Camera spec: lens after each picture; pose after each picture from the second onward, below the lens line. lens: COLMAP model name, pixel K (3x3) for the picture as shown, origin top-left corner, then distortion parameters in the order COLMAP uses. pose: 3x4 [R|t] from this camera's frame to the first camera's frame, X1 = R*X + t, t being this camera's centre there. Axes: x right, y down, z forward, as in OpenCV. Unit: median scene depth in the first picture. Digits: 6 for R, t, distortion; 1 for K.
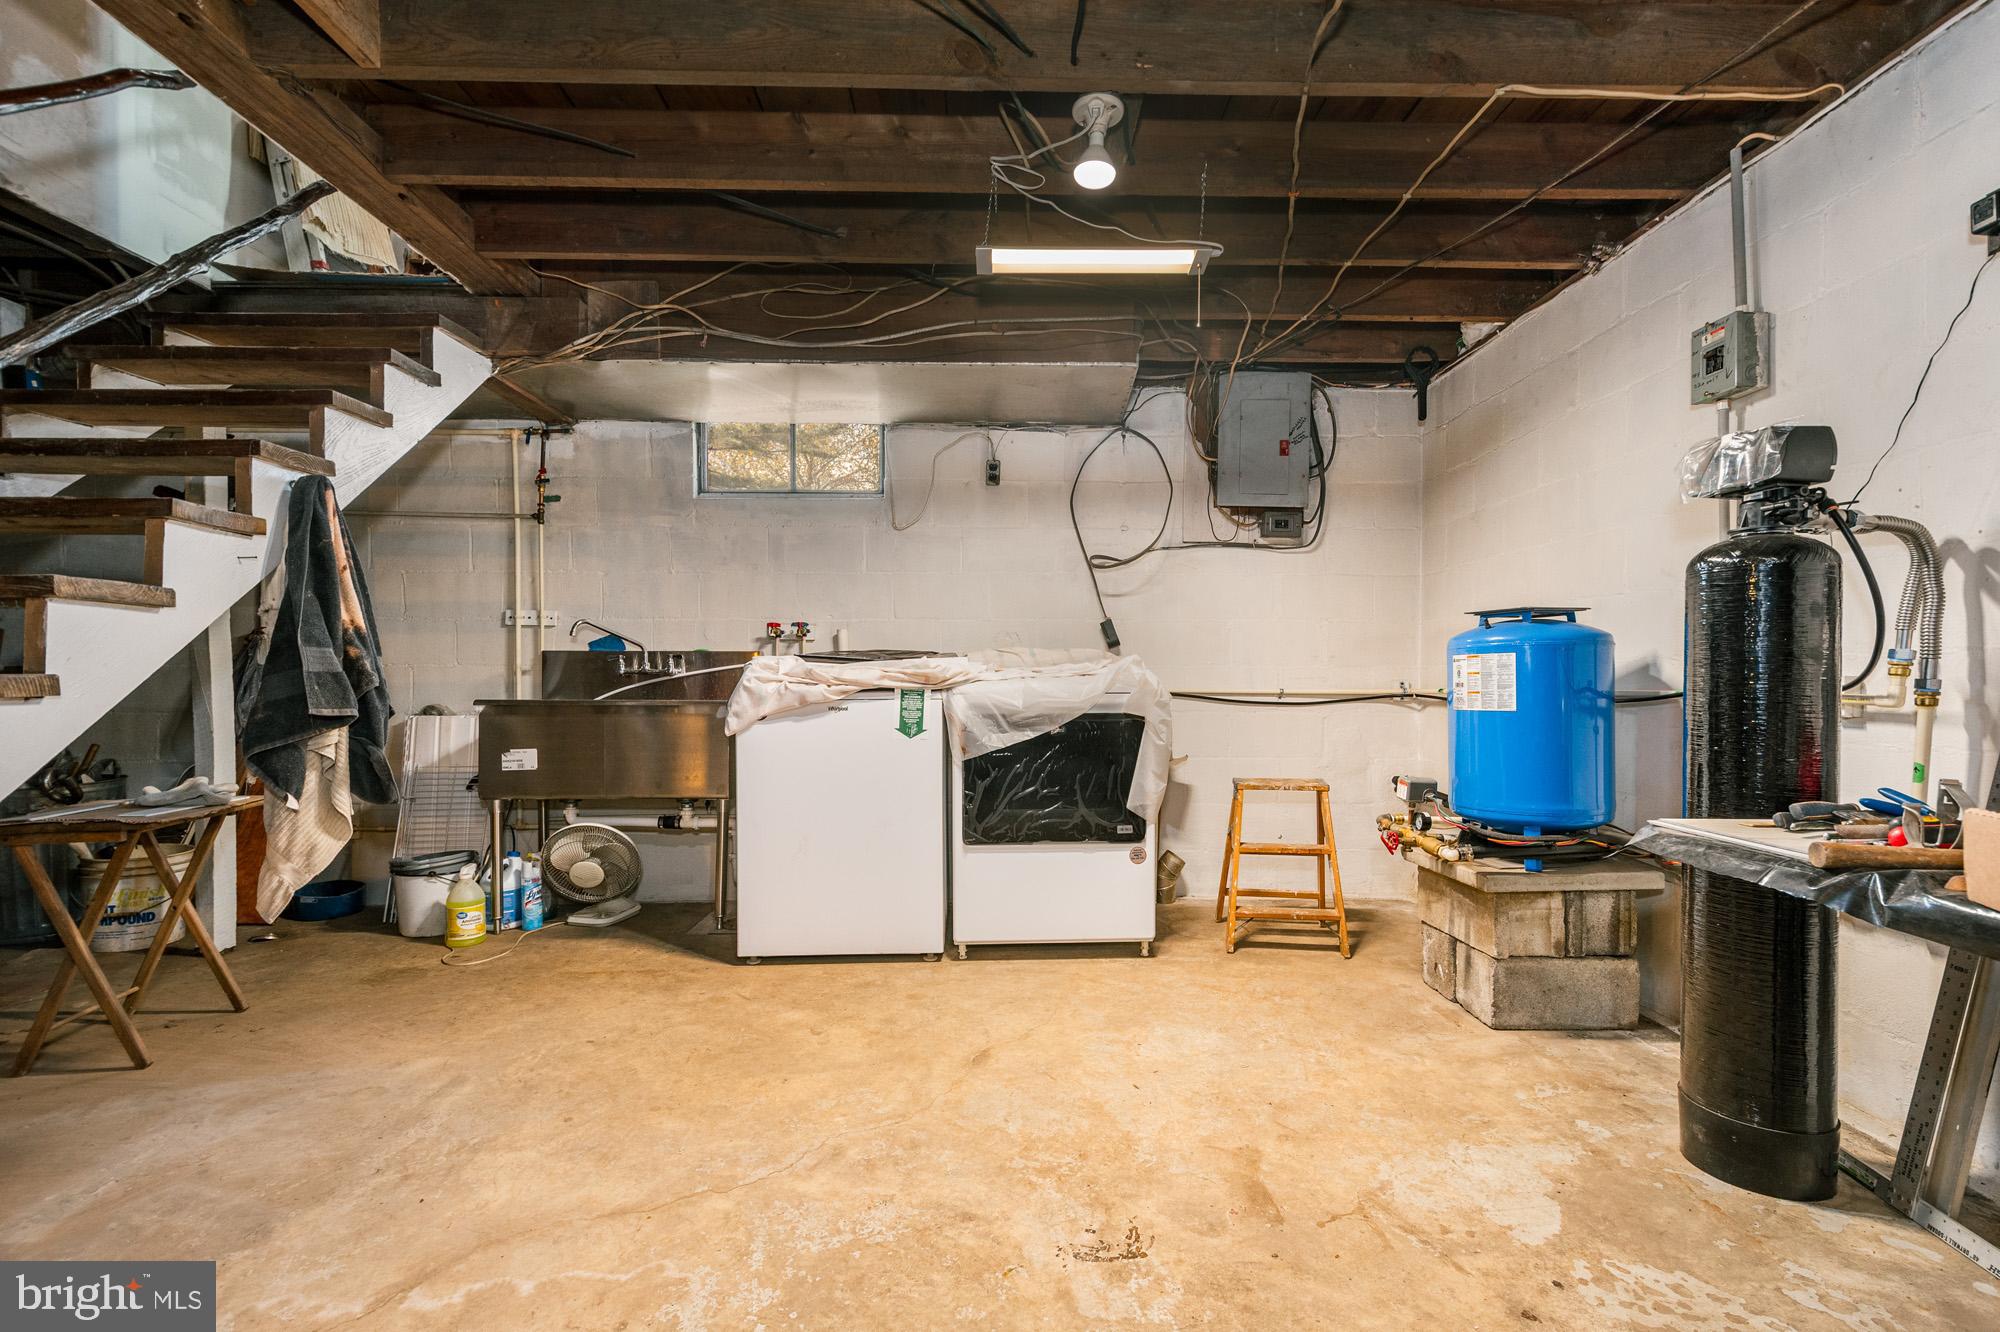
lens RADIAL K [[892.1, 0, 1015.6], [0, 892.1, 683.7], [0, 0, 1]] dist [0.006838, -0.000418]
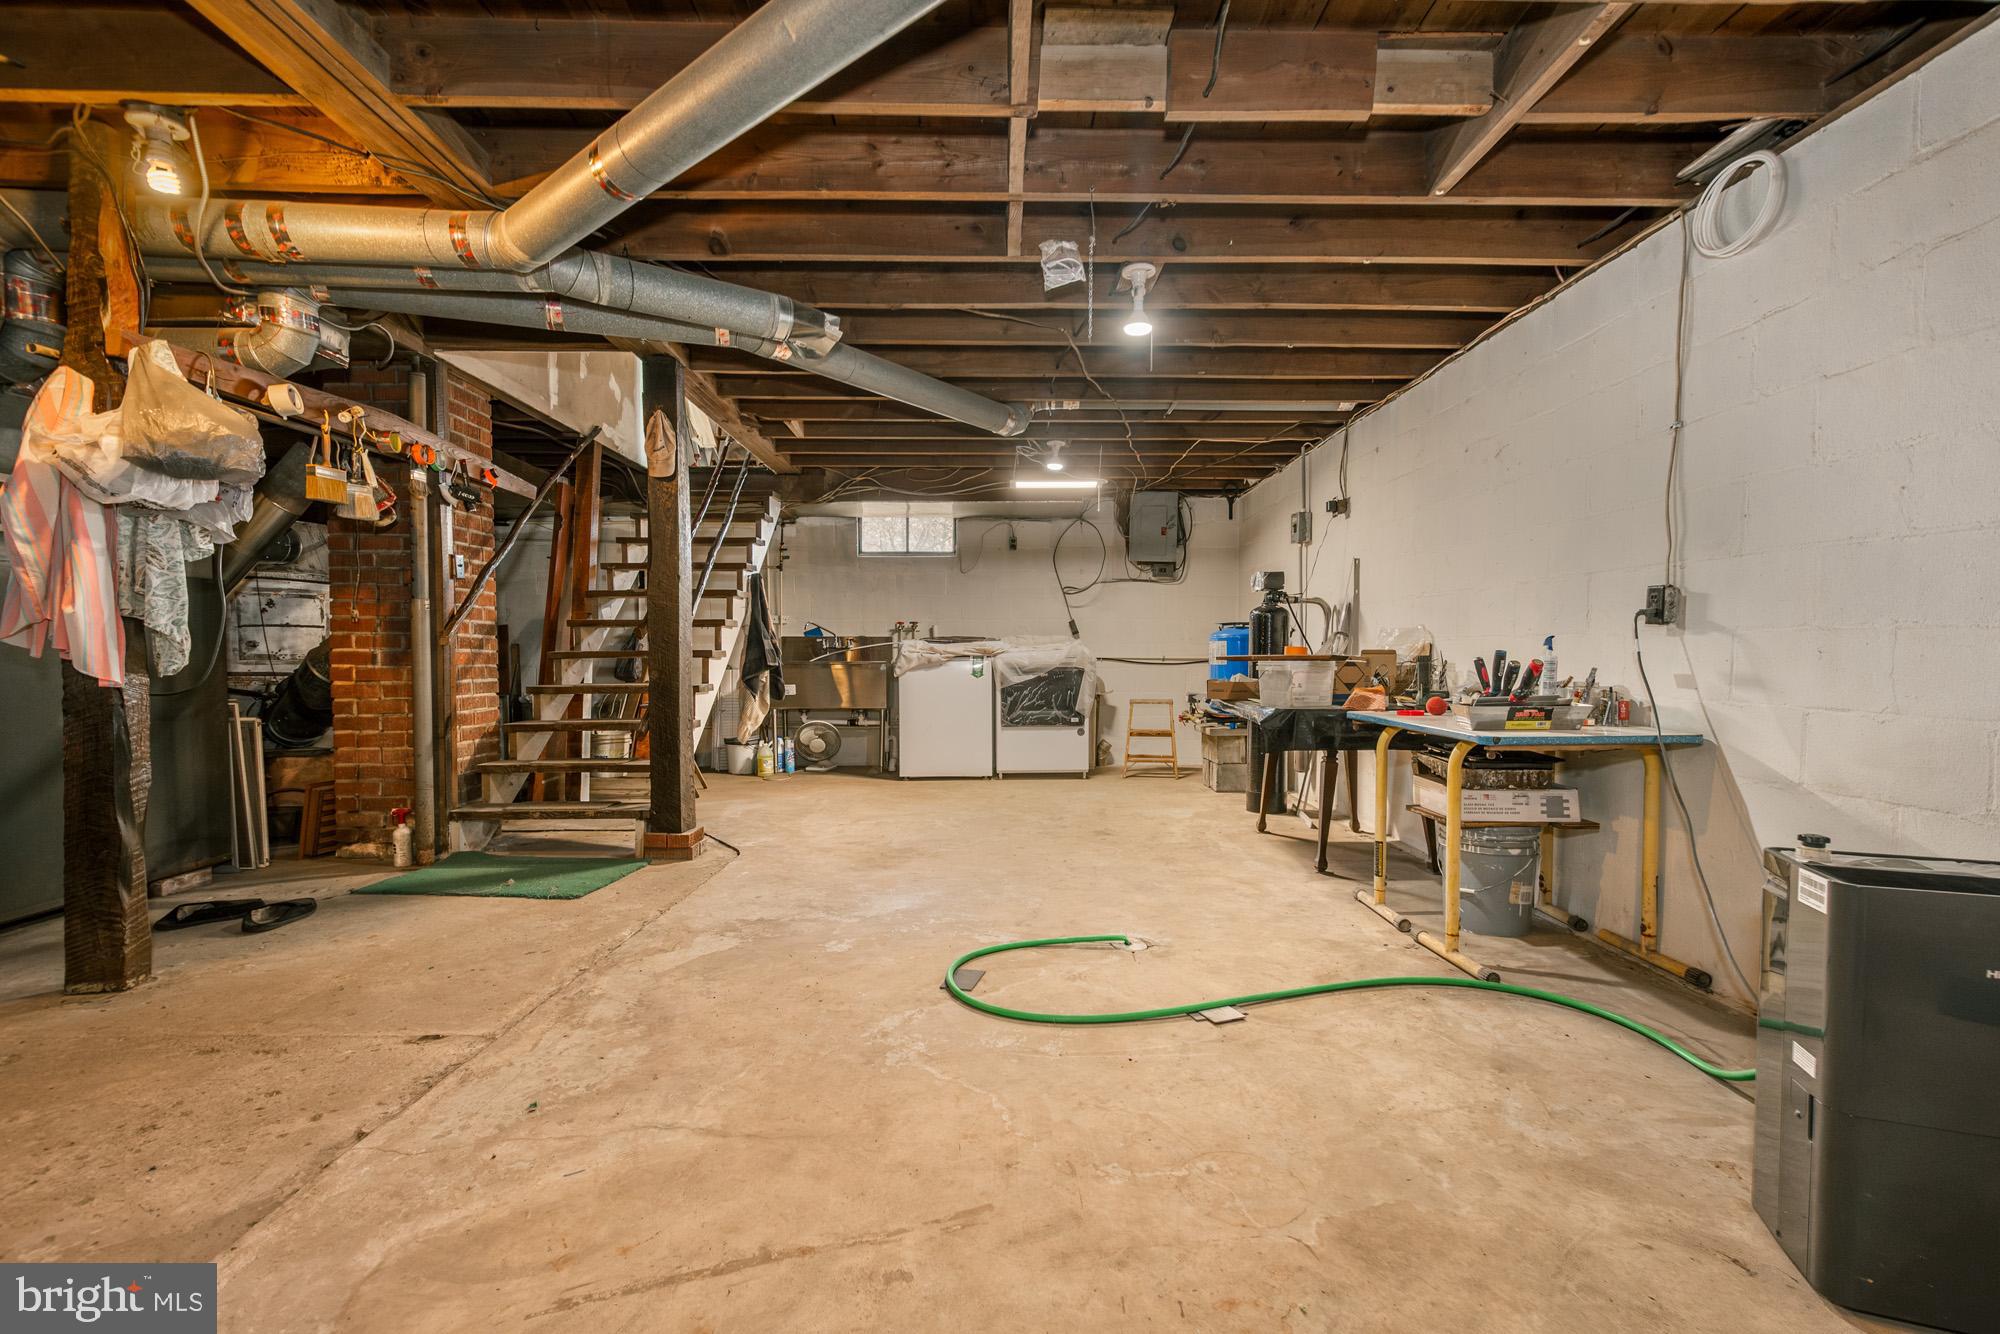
lens RADIAL K [[892.1, 0, 1015.6], [0, 892.1, 684.7], [0, 0, 1]] dist [0.006838, -0.000418]
pose [[0.999986, 0.000653, -0.005283, -0.010635], [-0.000466, 0.999376, 0.035332, -0.000625], [0.005303, -0.035329, 0.999362, -1.085252]]
